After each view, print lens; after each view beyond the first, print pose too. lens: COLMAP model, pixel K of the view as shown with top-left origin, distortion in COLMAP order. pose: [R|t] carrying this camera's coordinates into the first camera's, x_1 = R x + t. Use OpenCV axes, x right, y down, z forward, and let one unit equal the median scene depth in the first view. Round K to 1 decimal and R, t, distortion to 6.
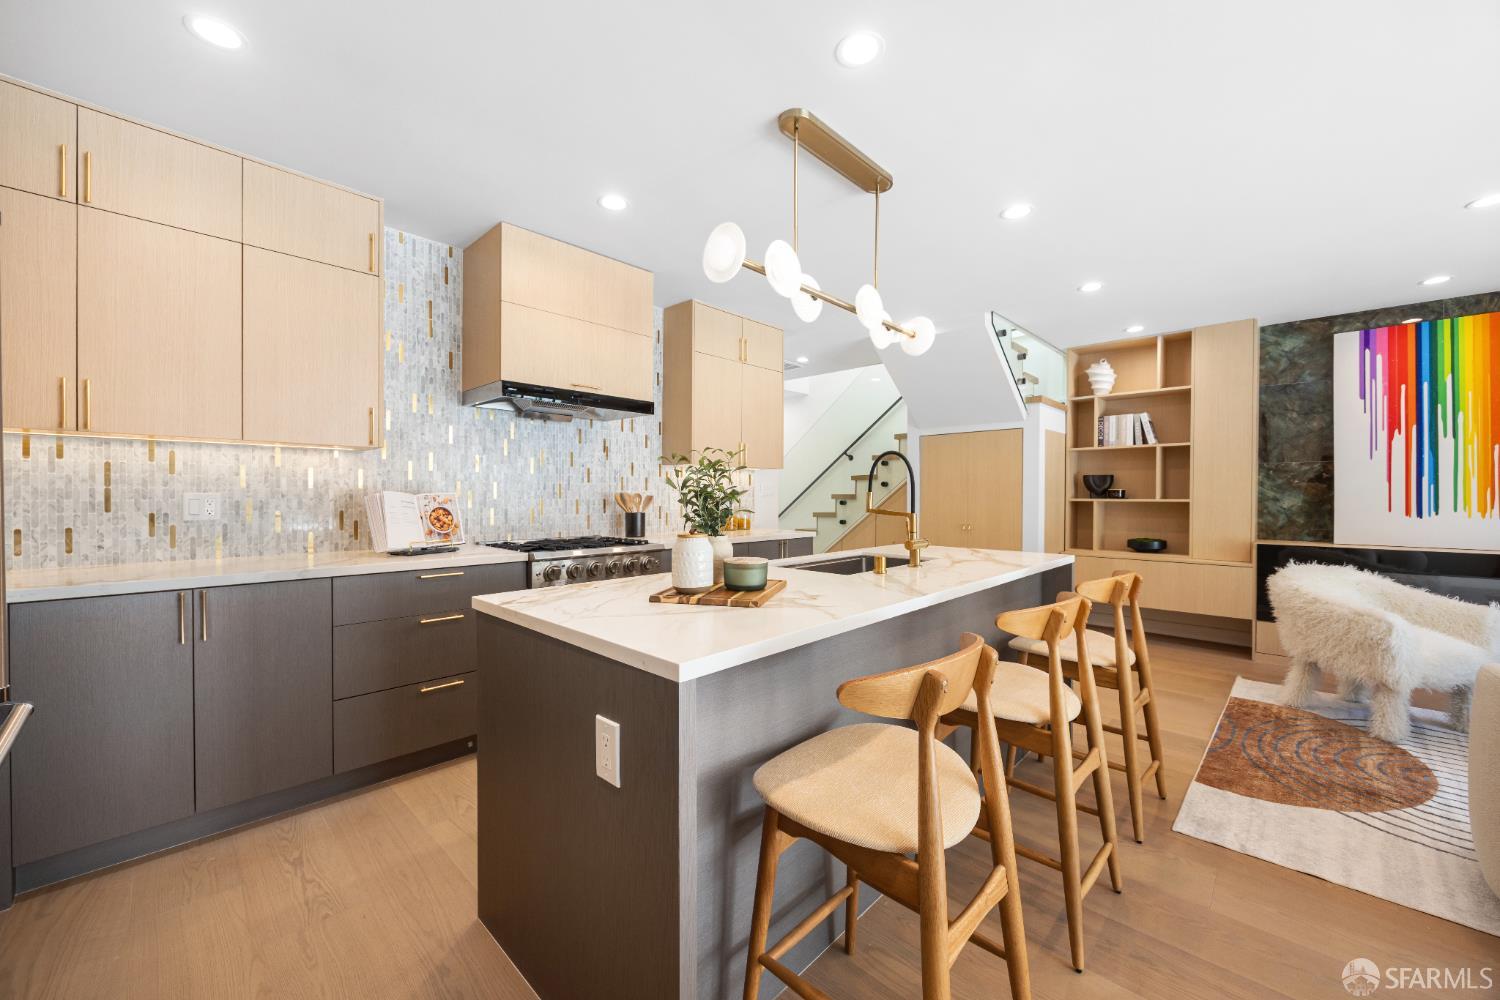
lens RADIAL K [[577.4, 0, 765.3], [0, 577.4, 498.3], [0, 0, 1]] dist [0.008846, -0.000186]
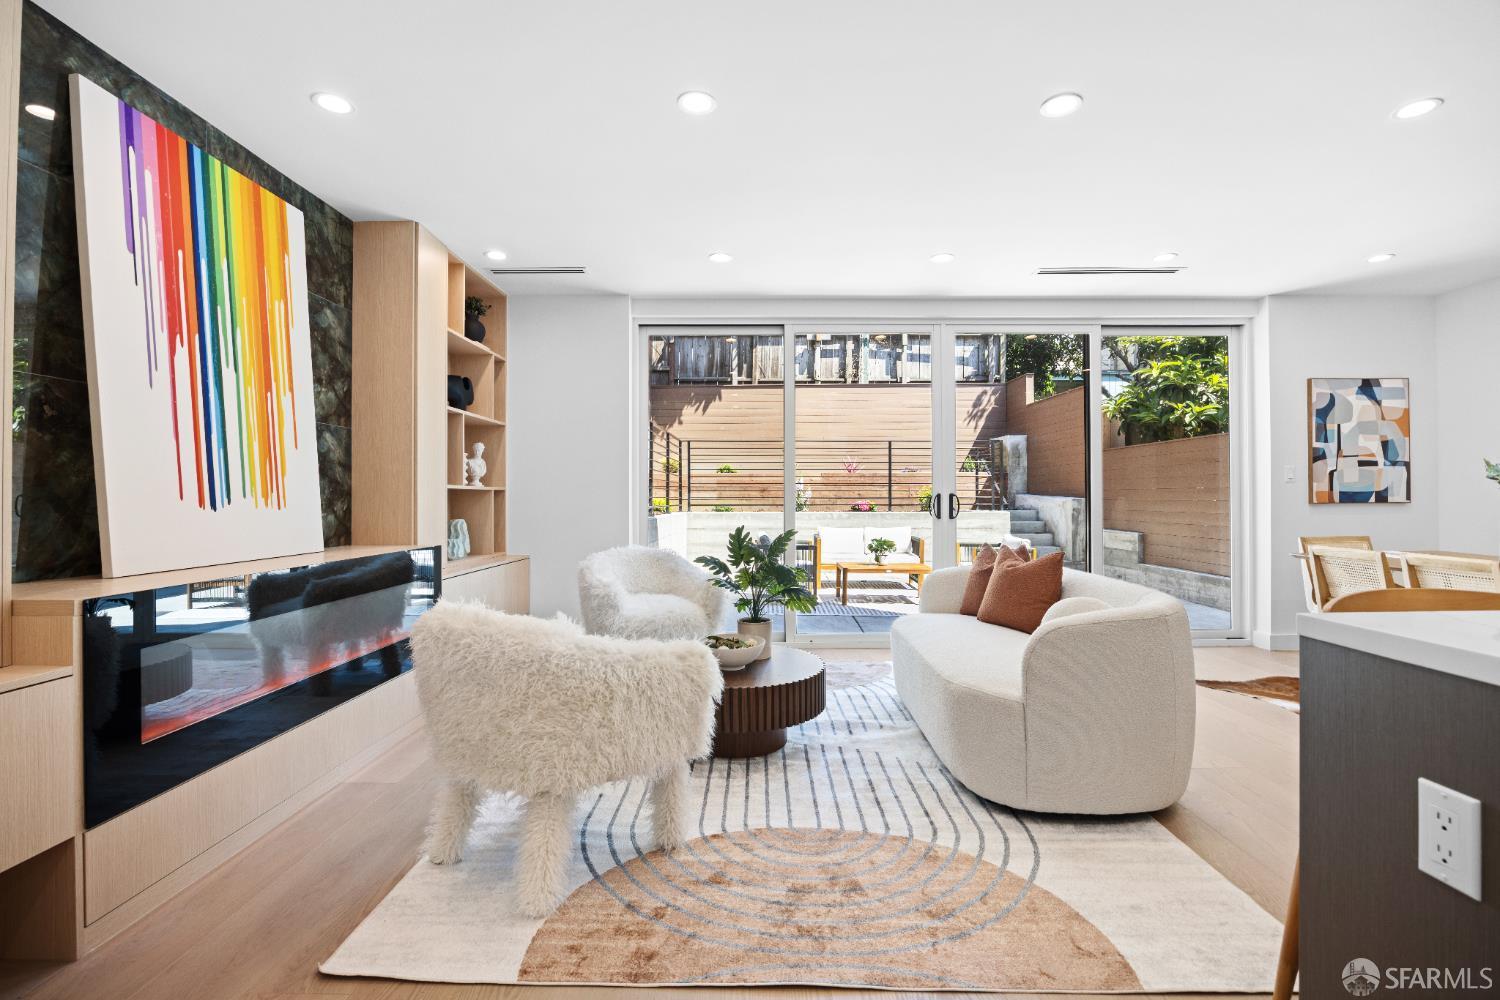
lens RADIAL K [[684.2, 0, 754.3], [0, 684.2, 493.0], [0, 0, 1]] dist [-0.002367, -0.000491]
pose [[-0.669908, 0.005994, 0.742420, 0.304962], [0.005986, 0.999979, -0.002672, 0.021408], [-0.742420, 0.002654, -0.669929, 0.994131]]
